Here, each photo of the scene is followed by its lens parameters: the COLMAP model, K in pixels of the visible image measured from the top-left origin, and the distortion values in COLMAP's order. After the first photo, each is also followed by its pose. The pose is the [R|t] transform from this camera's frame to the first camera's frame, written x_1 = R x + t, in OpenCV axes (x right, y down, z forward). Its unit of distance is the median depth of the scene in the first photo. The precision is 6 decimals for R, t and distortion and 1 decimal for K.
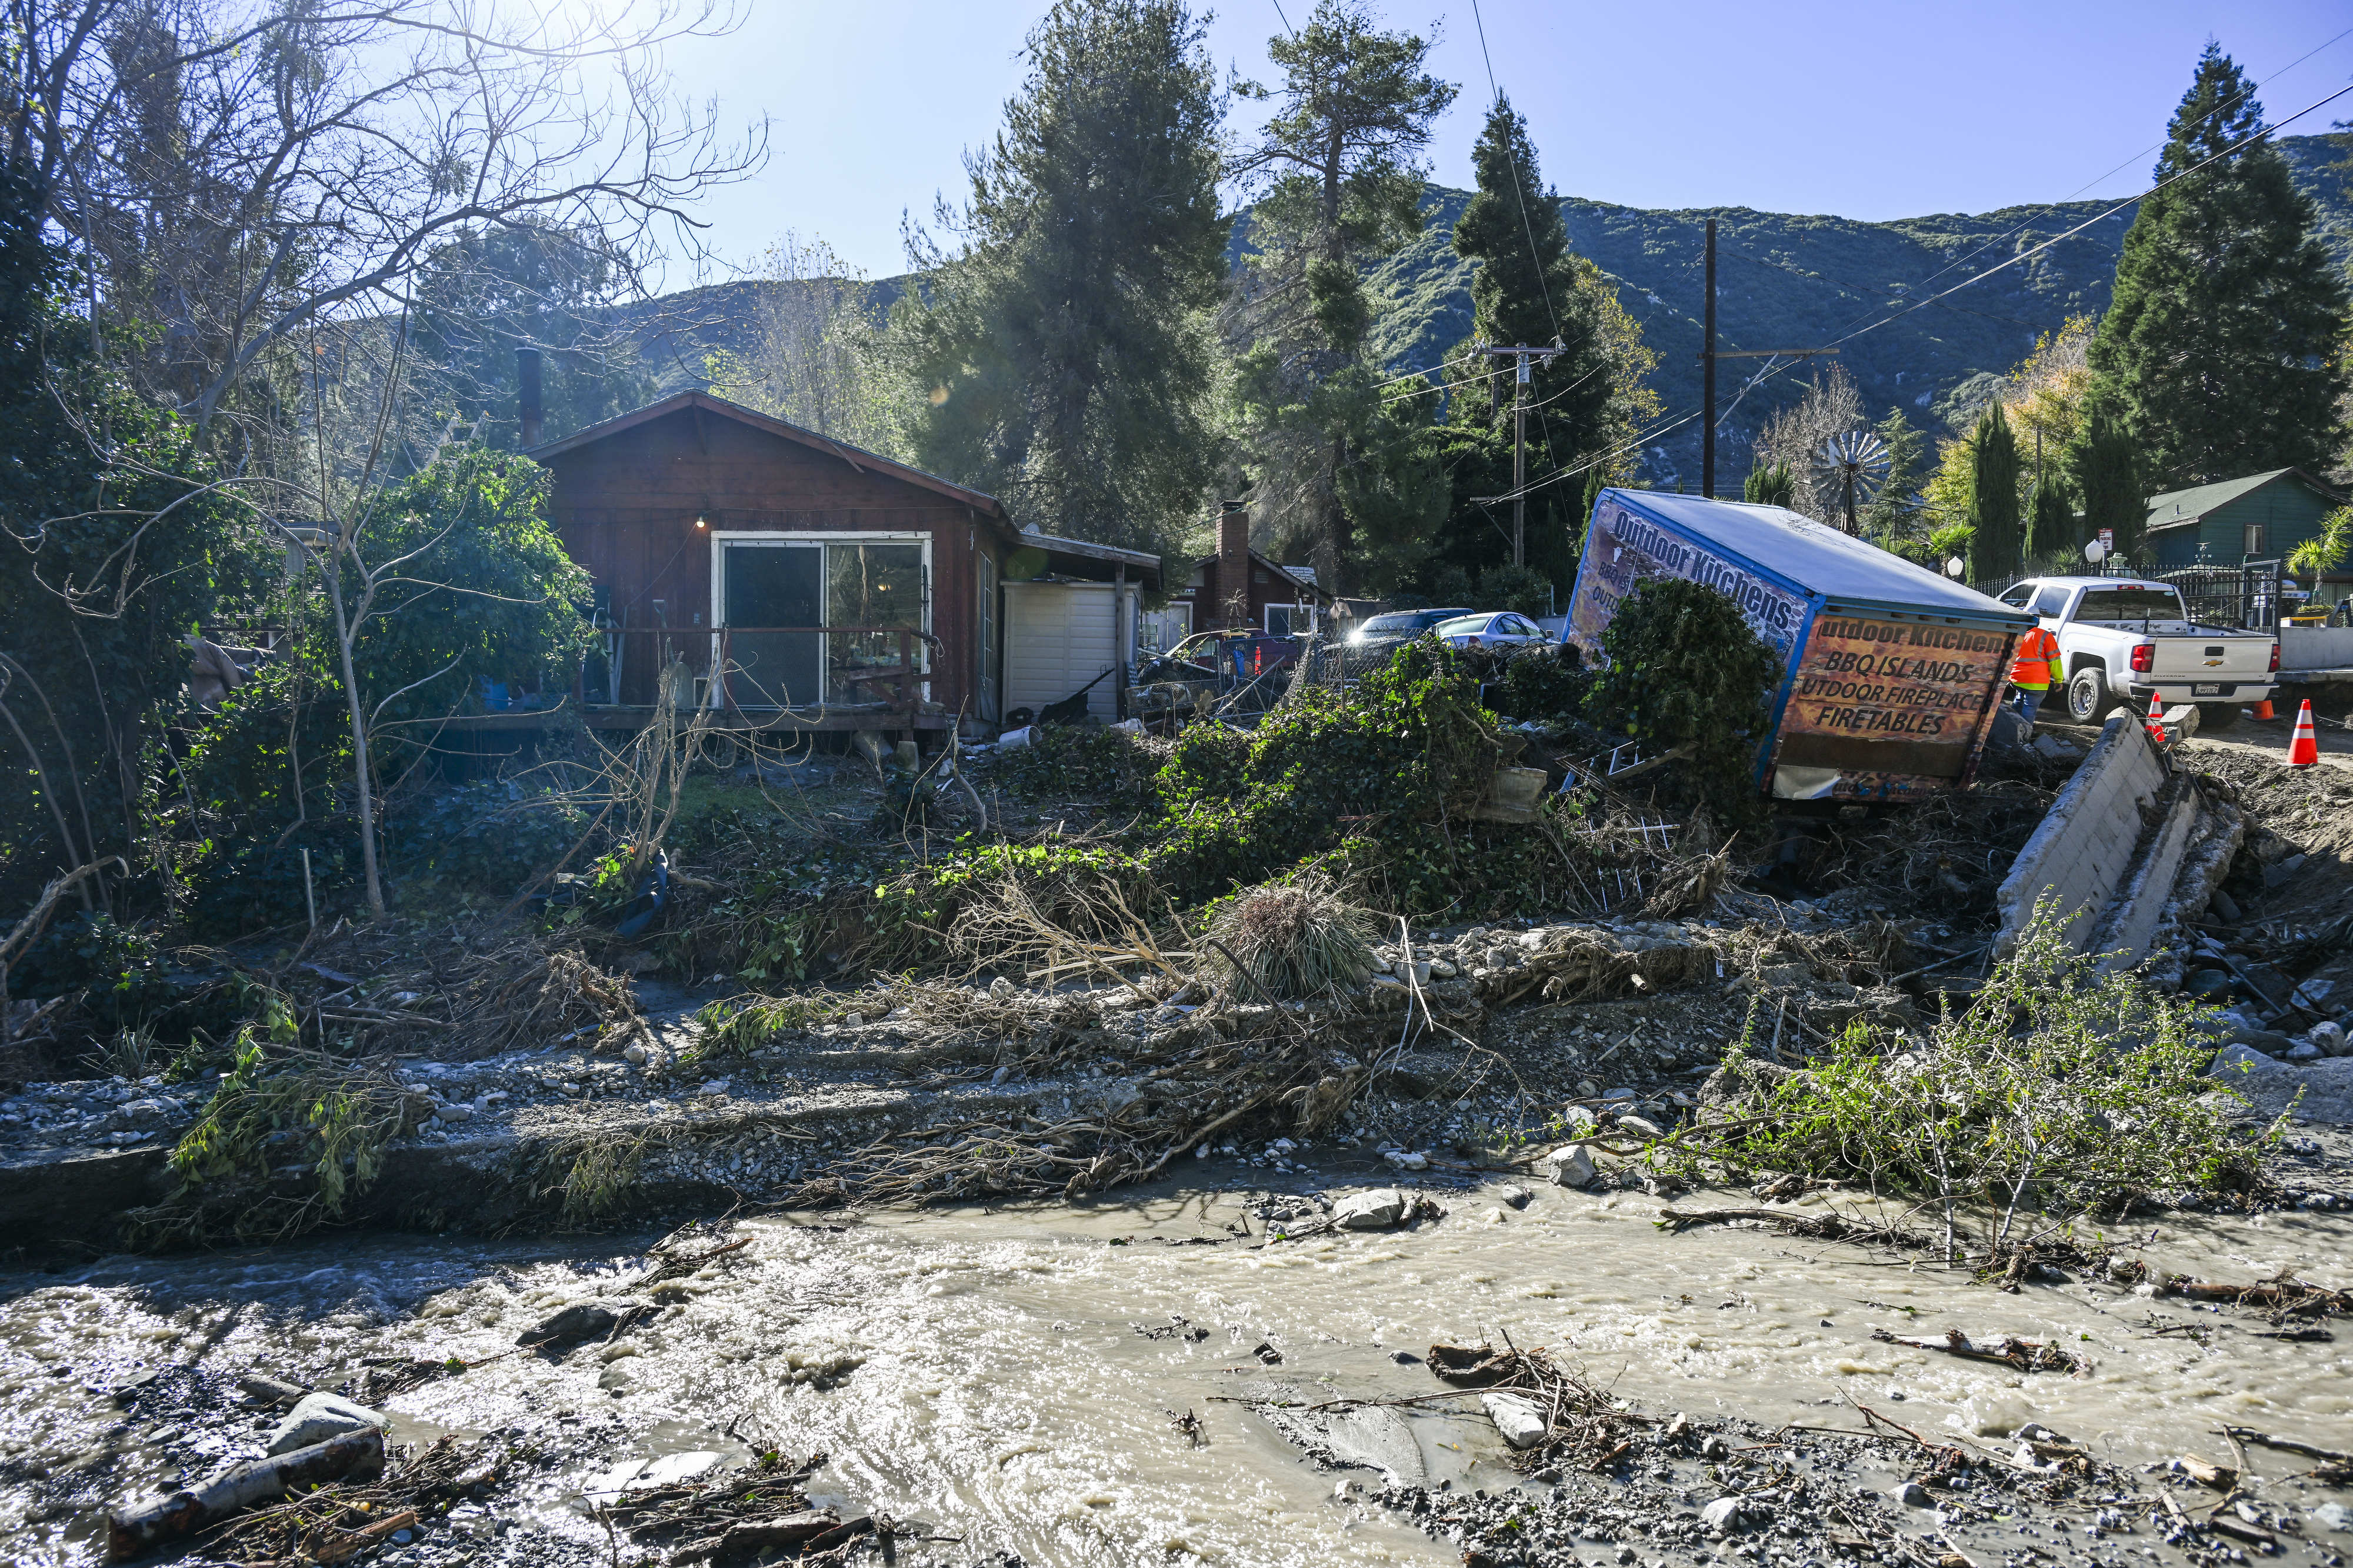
lens RADIAL K [[1549.6, 0, 1161.4], [0, 1549.6, 794.7], [0, 0, 1]] dist [-0.003231, 0.000328]
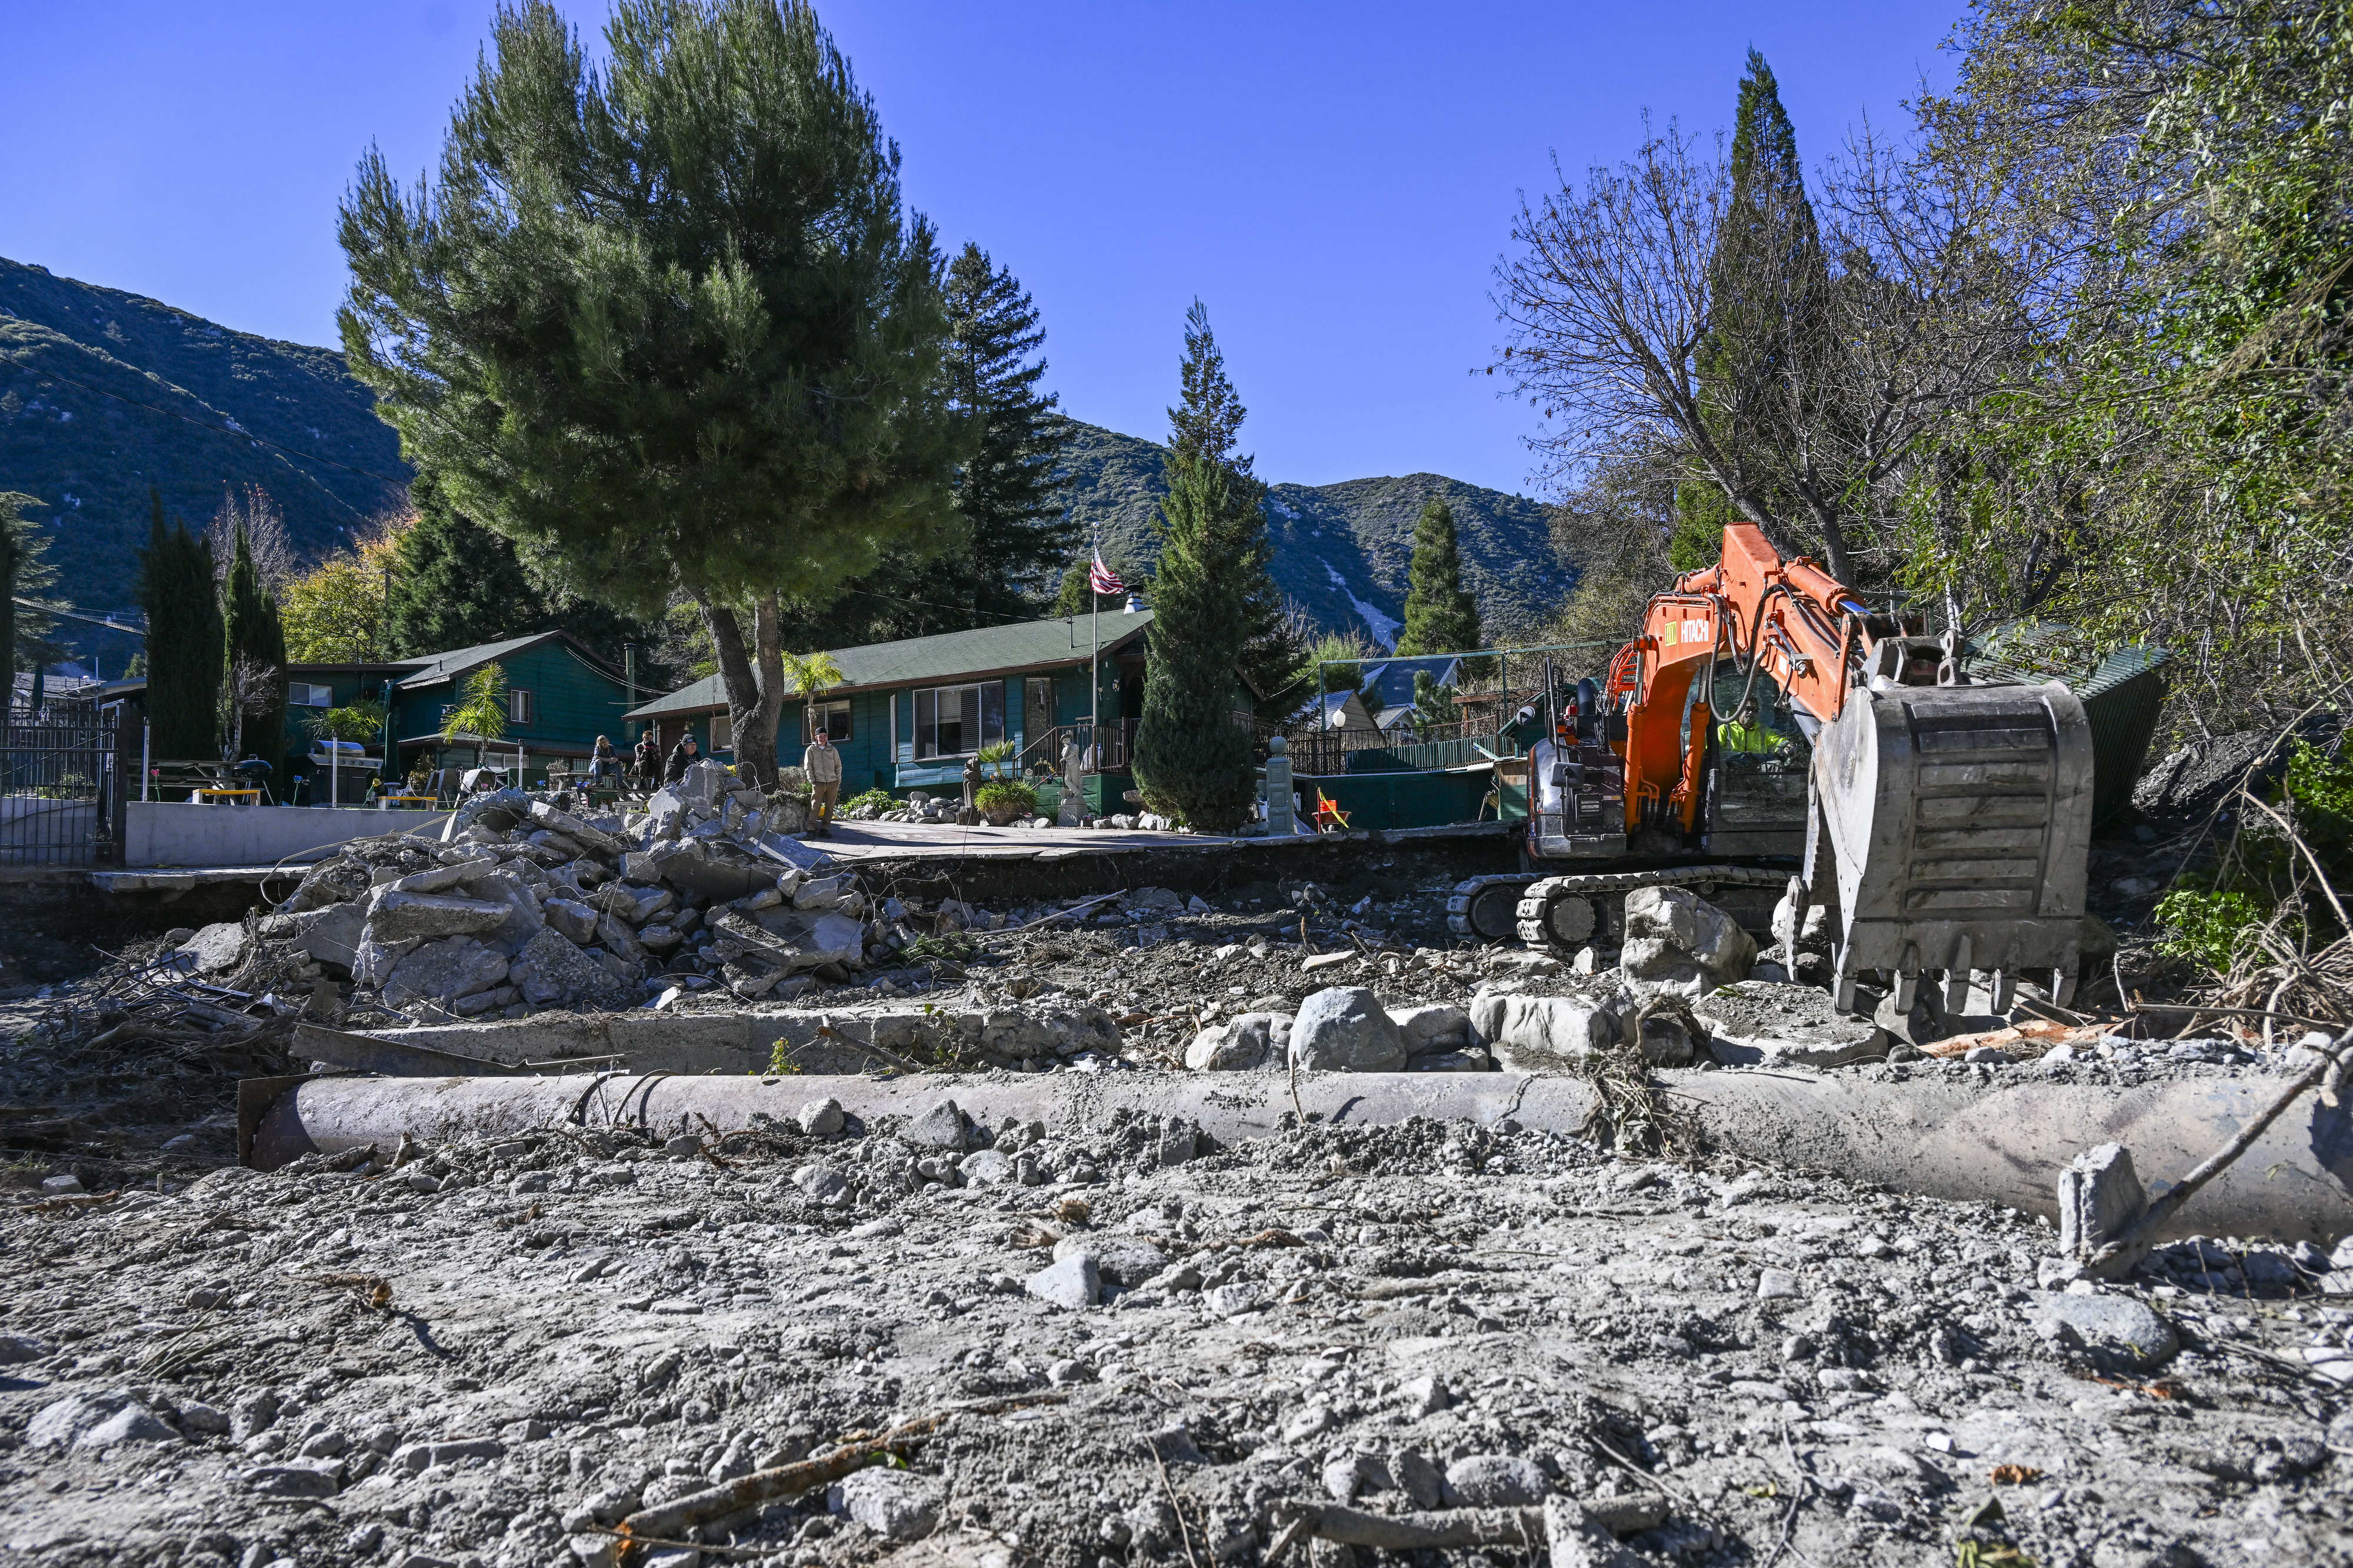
lens RADIAL K [[1572.2, 0, 1147.9], [0, 1572.2, 792.4], [0, 0, 1]] dist [0.000456, -0.001938]
pose [[0.685504, 0.038260, 0.727063, 0.811570], [0.041966, 0.994882, -0.091921, -0.052078], [-0.726858, 0.093524, 0.680390, 0.367573]]
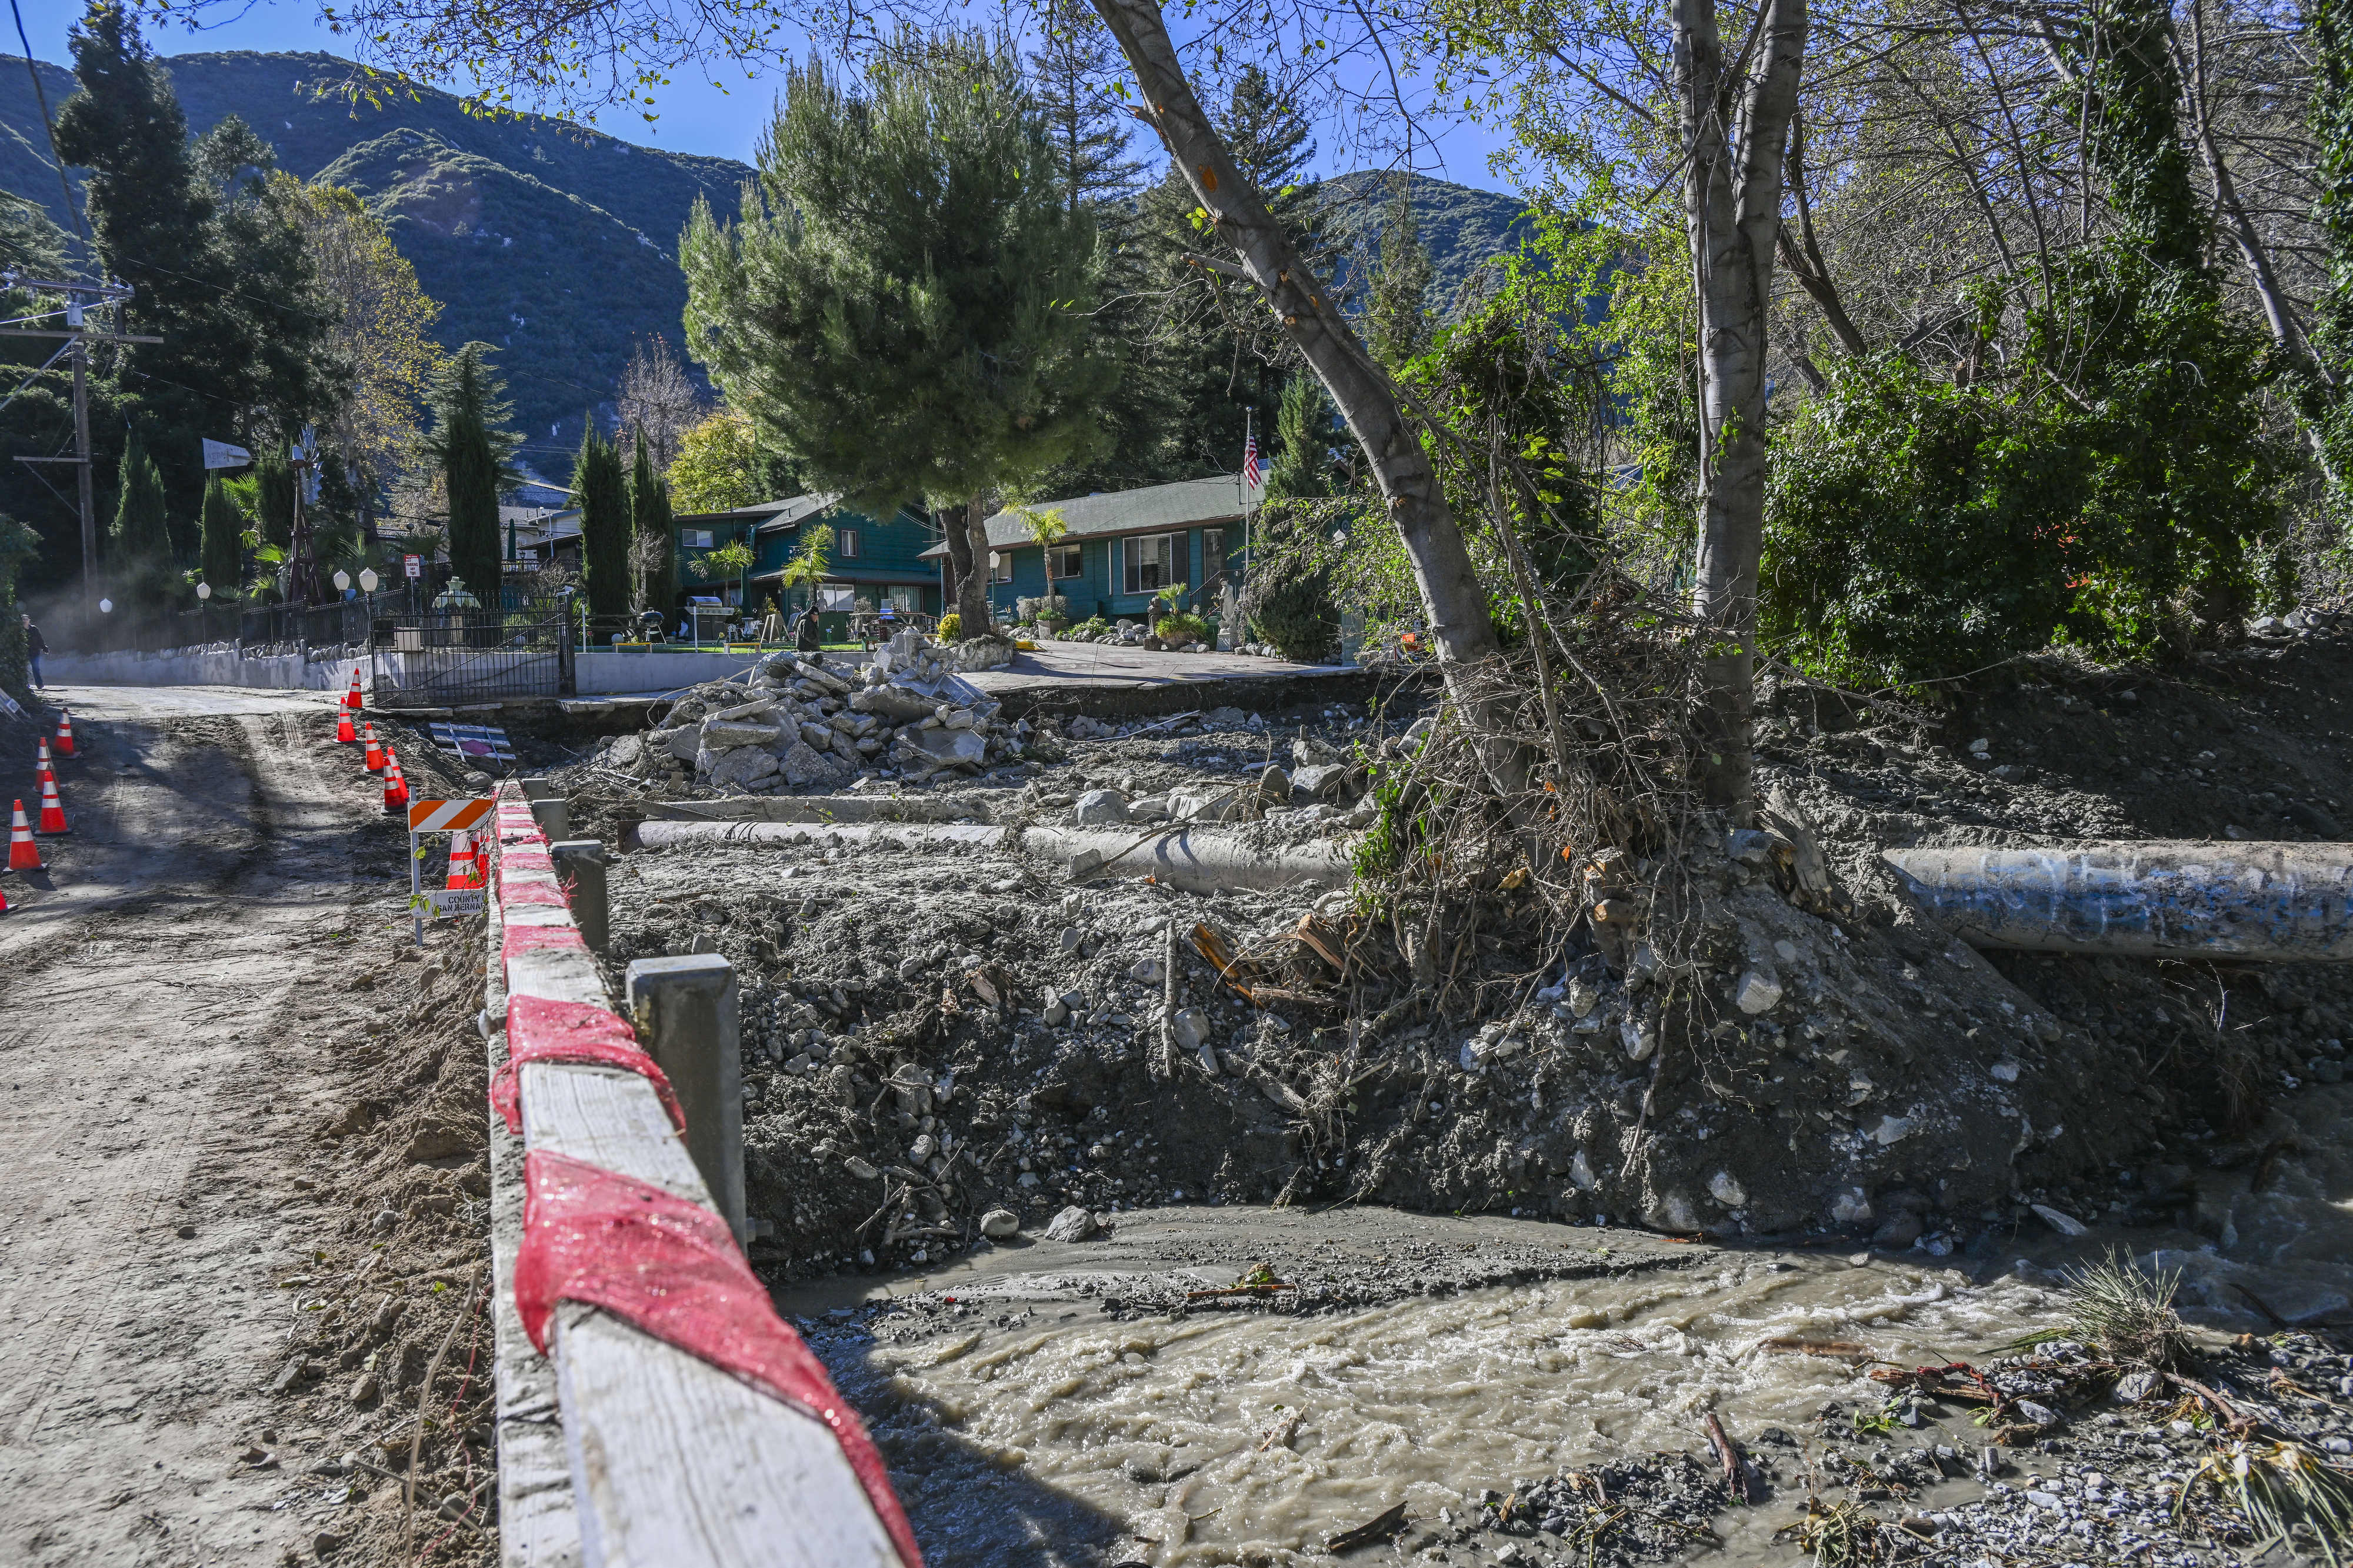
lens RADIAL K [[1549.6, 0, 1161.4], [0, 1549.6, 794.7], [0, 0, 1]] dist [-0.003231, 0.000328]
pose [[0.827708, -0.053477, 0.558605, 0.695445], [0.033896, 0.998396, 0.045355, -0.073420], [-0.560134, -0.018607, 0.828193, -0.140213]]
